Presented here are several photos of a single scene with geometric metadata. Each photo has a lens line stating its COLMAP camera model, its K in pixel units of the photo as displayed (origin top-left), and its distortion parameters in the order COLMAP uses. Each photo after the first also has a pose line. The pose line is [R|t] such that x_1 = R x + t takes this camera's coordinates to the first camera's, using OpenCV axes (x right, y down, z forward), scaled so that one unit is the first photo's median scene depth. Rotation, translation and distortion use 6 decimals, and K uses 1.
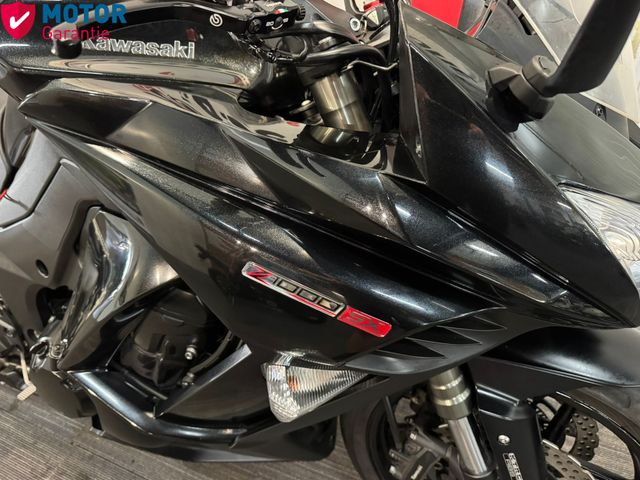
lens RADIAL K [[459.5, 0, 317.9], [0, 459.5, 242.2], [0, 0, 1]] dist [-0.008857, -0.008533]
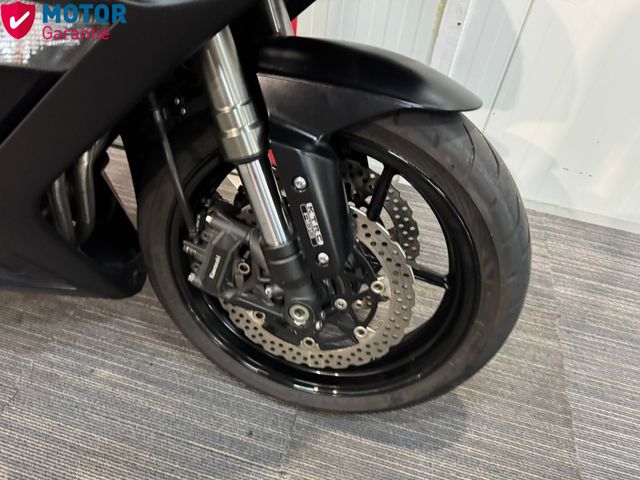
lens RADIAL K [[453.0, 0, 310.7], [0, 453.0, 232.4], [0, 0, 1]] dist [0.063531, -0.090656]
pose [[0.974806, 0.028964, 0.221167, 0.224073], [-0.034894, 0.999127, 0.022952, 0.460937], [-0.220309, -0.030091, 0.974966, 0.162658]]
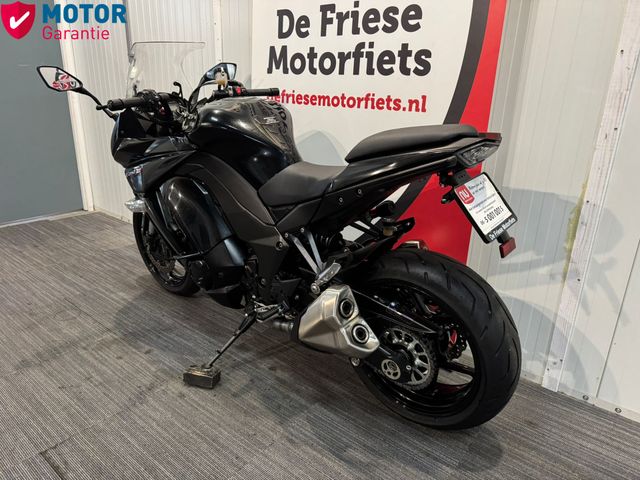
lens RADIAL K [[448.6, 0, 317.5], [0, 448.6, 244.9], [0, 0, 1]] dist [0.054416, -0.088320]
pose [[0.953698, 0.202176, -0.222676, 0.236945], [-0.269297, 0.903702, -0.332869, 0.752028], [0.133934, 0.377423, 0.916304, -0.810412]]
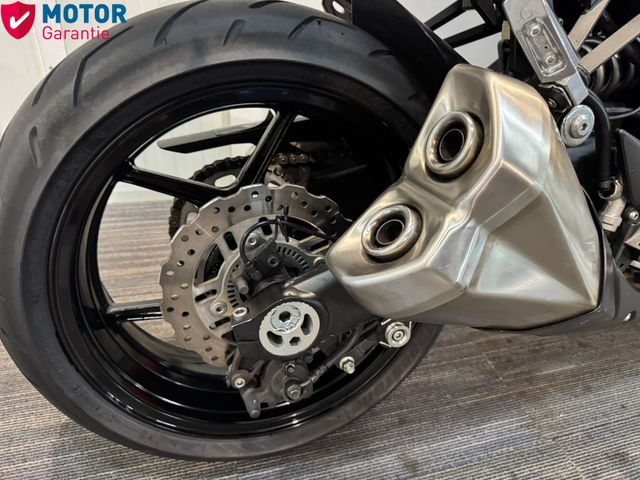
lens RADIAL K [[450.8, 0, 321.4], [0, 450.8, 247.9], [0, 0, 1]] dist [-0.008136, -0.006657]
pose [[0.757029, -0.233830, 0.610107, -1.982214], [0.307182, 0.951508, -0.016481, 0.169721], [-0.576668, 0.199891, 0.792148, 1.131965]]
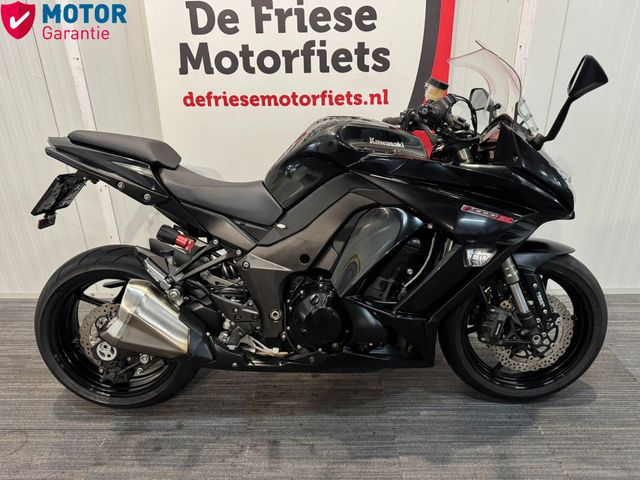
lens RADIAL K [[448.6, 0, 317.5], [0, 448.6, 244.9], [0, 0, 1]] dist [0.054416, -0.088320]
pose [[0.923726, -0.091294, 0.372017, -1.431323], [0.203037, 0.940225, -0.273410, 0.599494], [-0.324819, 0.328089, 0.887046, -0.780744]]
